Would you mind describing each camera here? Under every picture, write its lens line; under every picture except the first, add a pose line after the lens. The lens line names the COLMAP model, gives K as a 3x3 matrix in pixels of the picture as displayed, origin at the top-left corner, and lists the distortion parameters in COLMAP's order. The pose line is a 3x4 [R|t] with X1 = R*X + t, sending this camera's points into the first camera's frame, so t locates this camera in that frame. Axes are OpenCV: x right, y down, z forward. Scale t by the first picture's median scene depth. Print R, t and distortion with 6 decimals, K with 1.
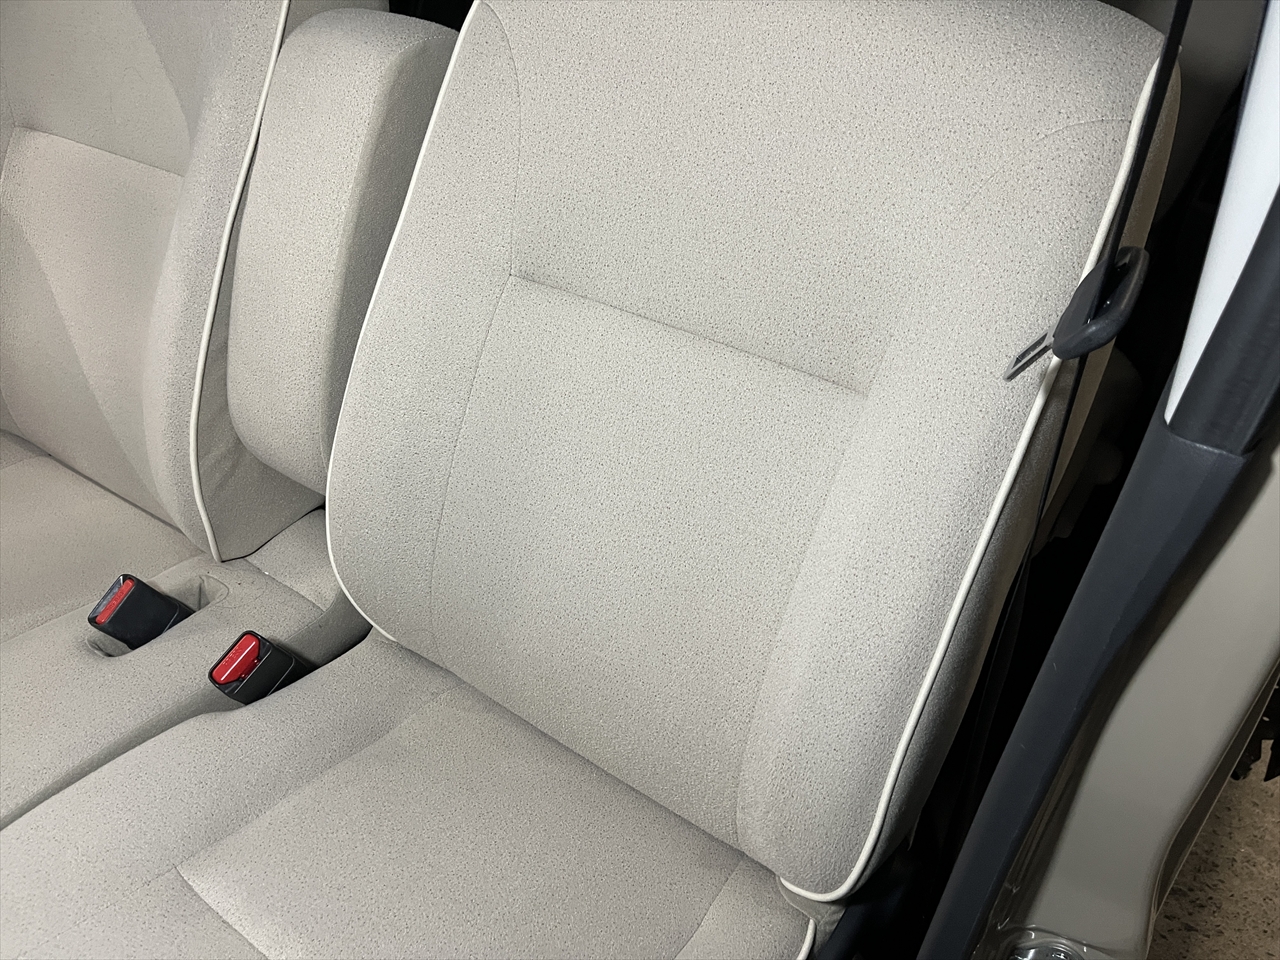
lens RADIAL K [[970.4, 0, 648.2], [0, 970.4, 480.4], [0, 0, 1]] dist [0.064760, -0.096202]
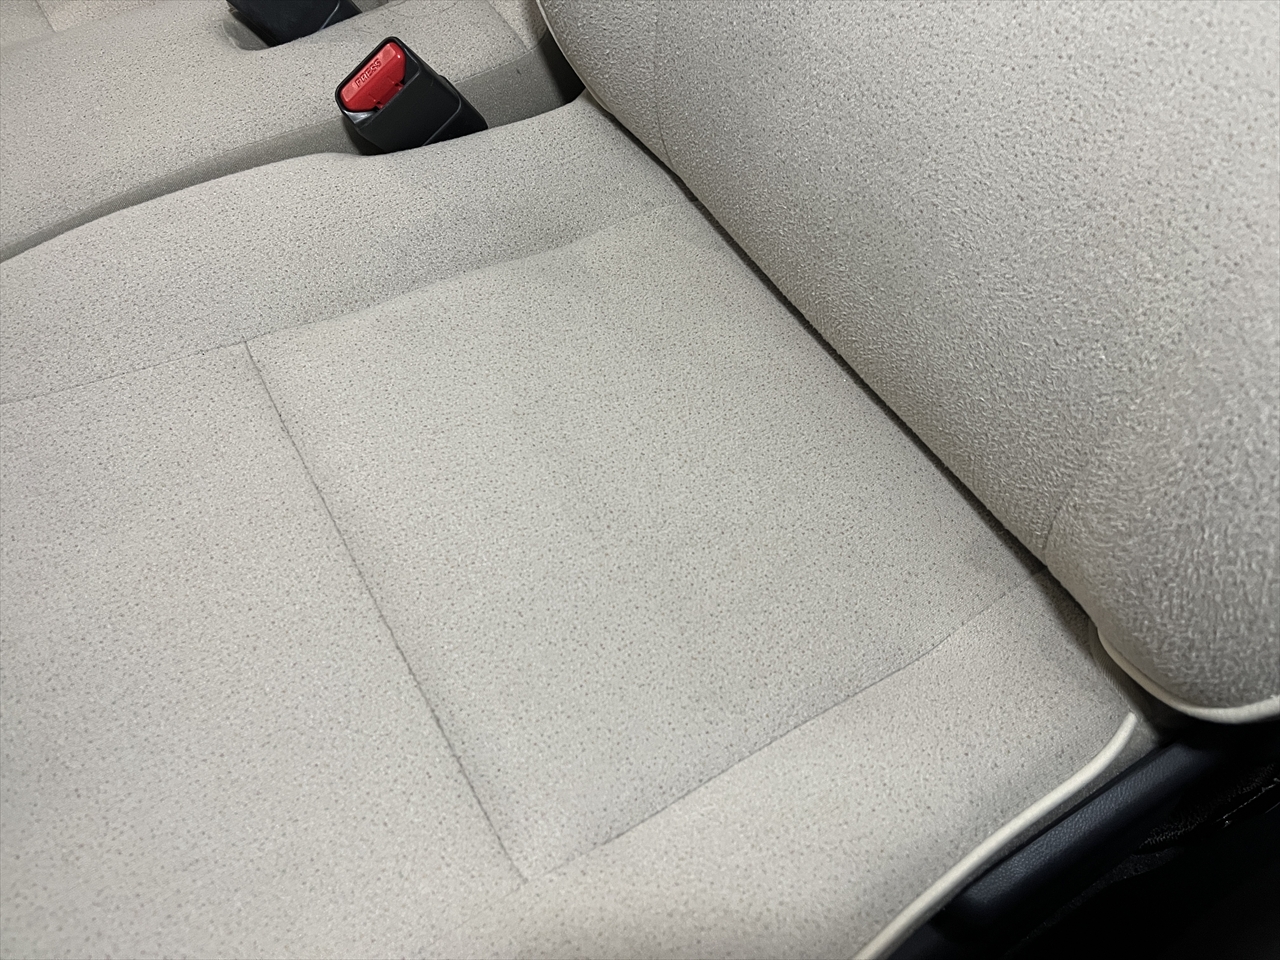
lens RADIAL K [[955.1, 0, 640.0], [0, 955.1, 480.0], [0, 0, 1]] dist [0.068281, -0.080740]
pose [[0.913383, 0.297823, -0.277547, 0.018195], [-0.156397, 0.886153, 0.436202, 0.114365], [0.375860, -0.355012, 0.855976, 0.417512]]
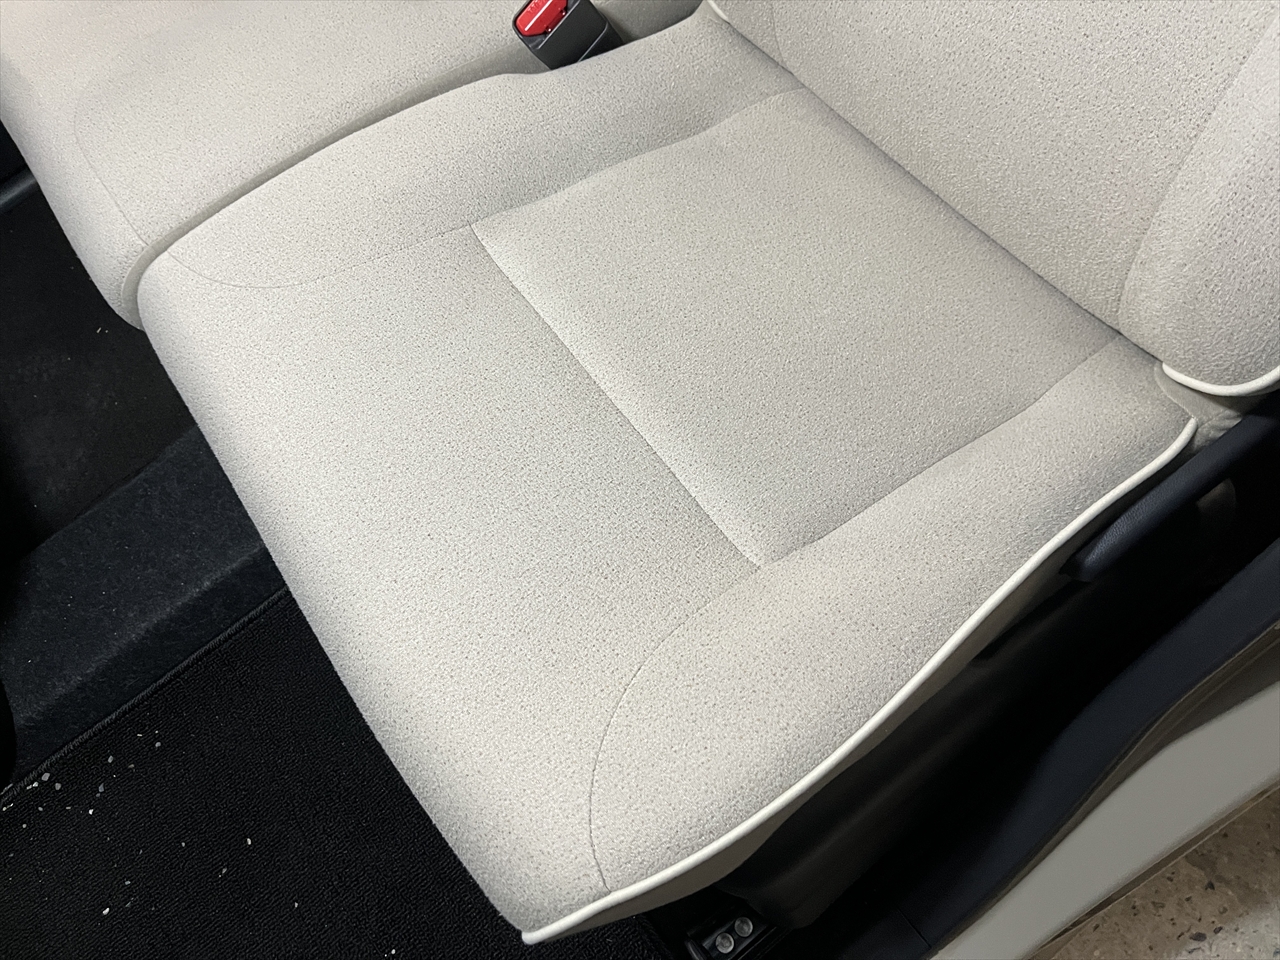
lens RADIAL K [[970.4, 0, 648.2], [0, 970.4, 480.4], [0, 0, 1]] dist [0.064760, -0.096202]
pose [[0.932345, 0.228773, -0.279991, -0.005987], [-0.075703, 0.880727, 0.467536, 0.147420], [0.353555, -0.414709, 0.838460, 0.162734]]
